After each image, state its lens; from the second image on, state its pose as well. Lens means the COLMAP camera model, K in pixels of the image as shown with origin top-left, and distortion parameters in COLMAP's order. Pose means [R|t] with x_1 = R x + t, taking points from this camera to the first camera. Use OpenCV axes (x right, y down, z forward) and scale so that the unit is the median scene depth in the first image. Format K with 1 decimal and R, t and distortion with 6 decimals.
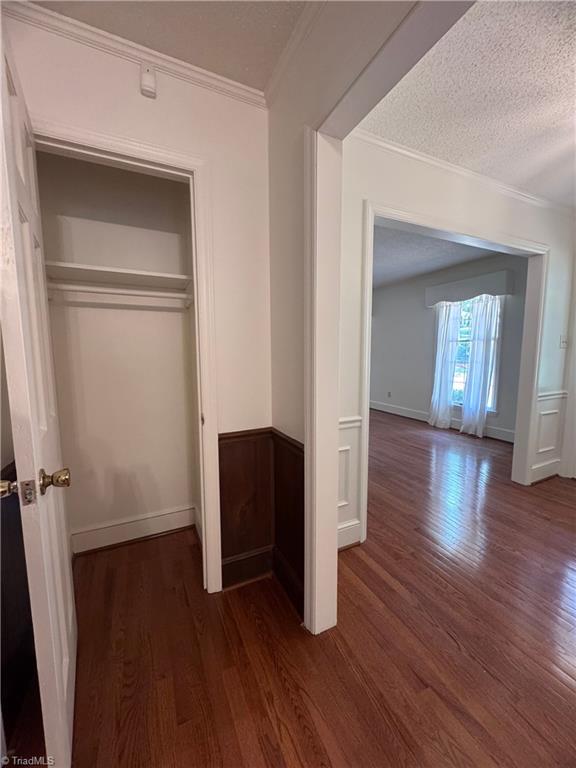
lens RADIAL K [[305.7, 0, 288.8], [0, 305.7, 385.0], [0, 0, 1]] dist [-0.006096, 0.001108]
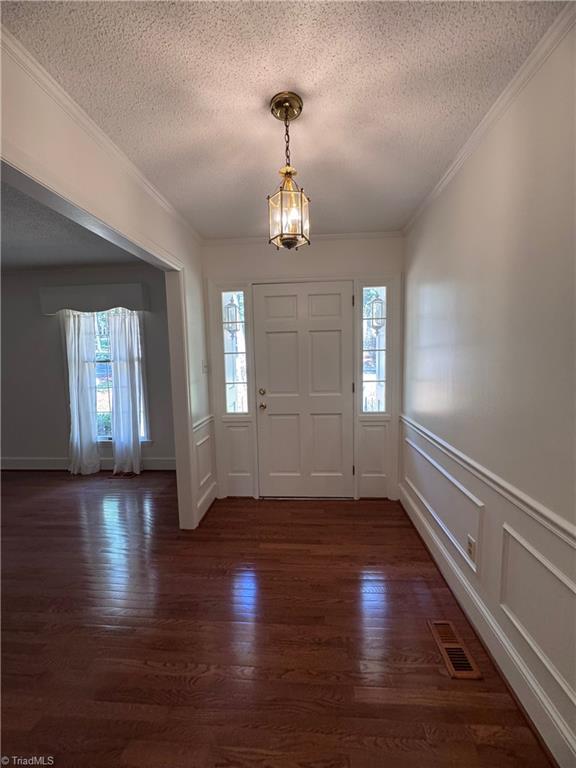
lens RADIAL K [[305.7, 0, 289.1], [0, 305.7, 382.5], [0, 0, 1]] dist [-0.006096, 0.001108]
pose [[0.493898, -0.084080, 0.865445, 0.115606], [0.117888, 0.992599, 0.029156, -0.056148], [-0.861491, 0.087625, 0.500155, 0.179971]]
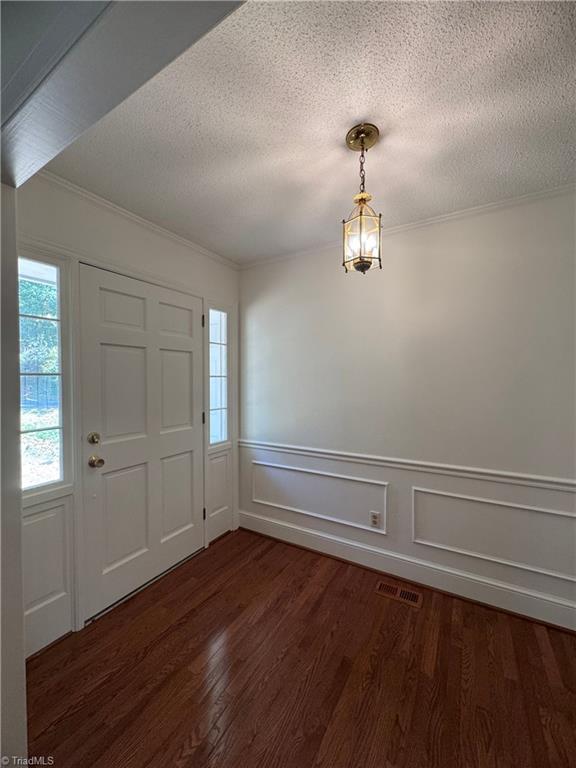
lens RADIAL K [[305.7, 0, 287.5], [0, 305.7, 382.8], [0, 0, 1]] dist [-0.006096, 0.001108]
pose [[-0.554313, -0.001926, 0.832306, 0.184063], [0.100587, 0.992513, 0.069287, -0.102212], [-0.826208, 0.122126, -0.549969, 0.587944]]
